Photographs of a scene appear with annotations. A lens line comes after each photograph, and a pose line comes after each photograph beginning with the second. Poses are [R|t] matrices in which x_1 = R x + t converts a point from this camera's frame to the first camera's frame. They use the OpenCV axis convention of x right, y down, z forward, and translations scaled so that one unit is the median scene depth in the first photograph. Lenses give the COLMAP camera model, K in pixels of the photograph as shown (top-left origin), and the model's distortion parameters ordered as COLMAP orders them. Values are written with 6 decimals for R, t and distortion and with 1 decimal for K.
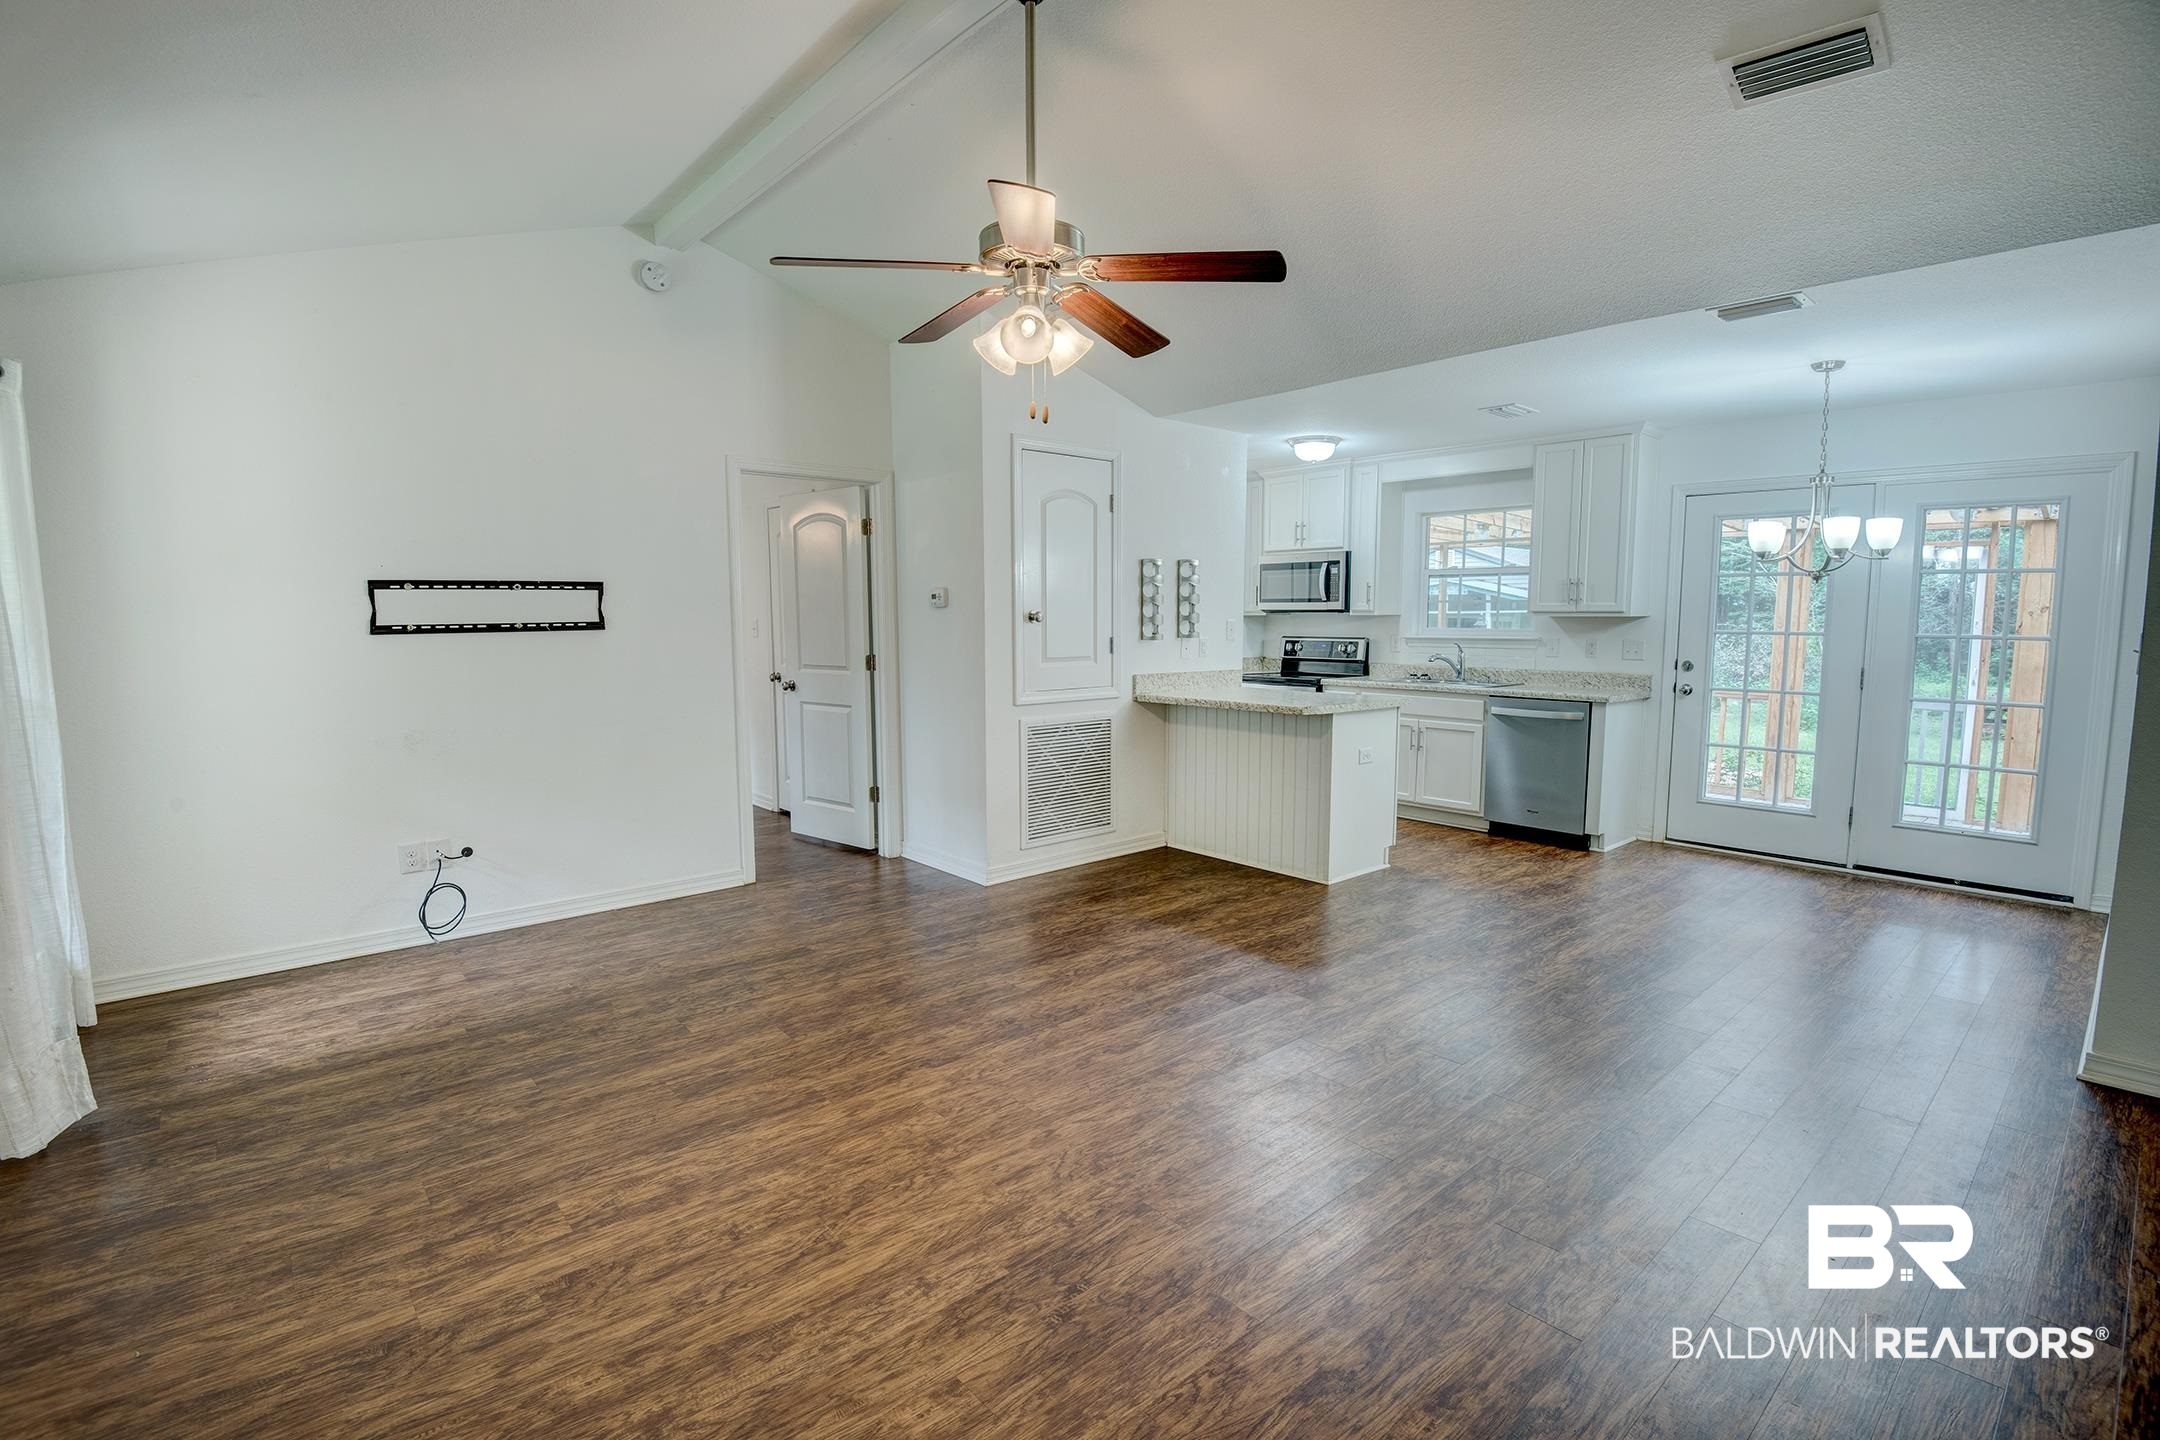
lens RADIAL K [[993.5, 0, 1077.6], [0, 993.5, 716.5], [0, 0, 1]] dist [-0.008559, -0.001635]
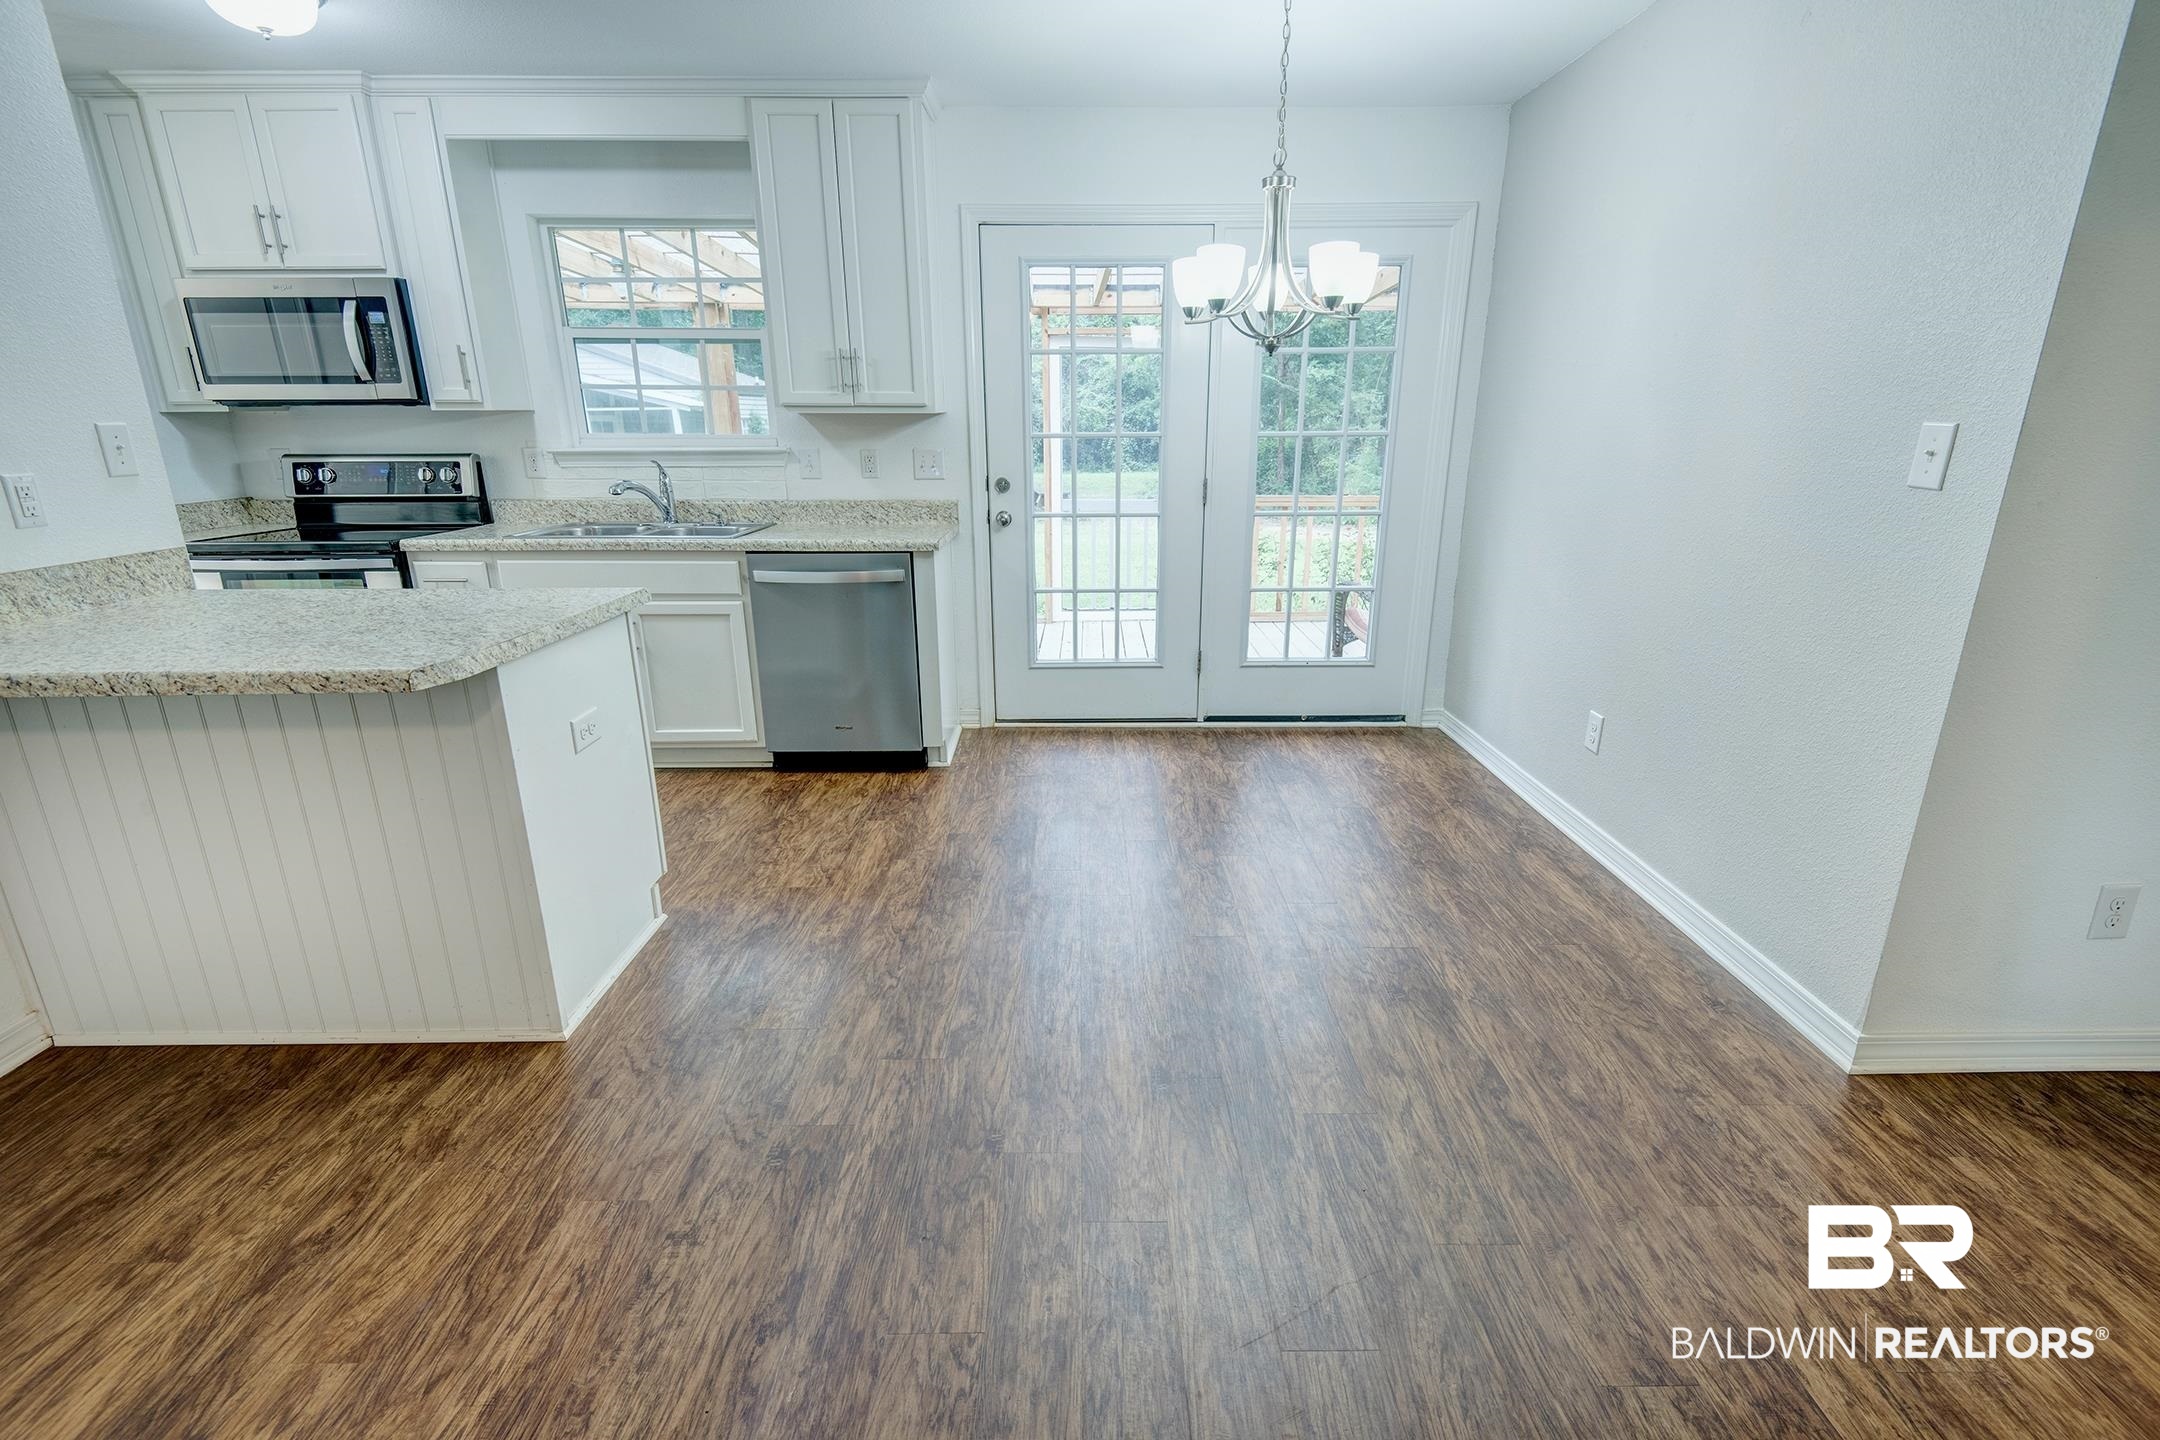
lens RADIAL K [[993.5, 0, 1113.6], [0, 993.5, 714.1], [0, 0, 1]] dist [-0.008559, -0.001635]
pose [[0.631411, -0.224144, 0.742347, 0.097583], [0.077964, 0.970812, 0.226814, -0.045809], [-0.771519, -0.085337, 0.630457, 0.473586]]
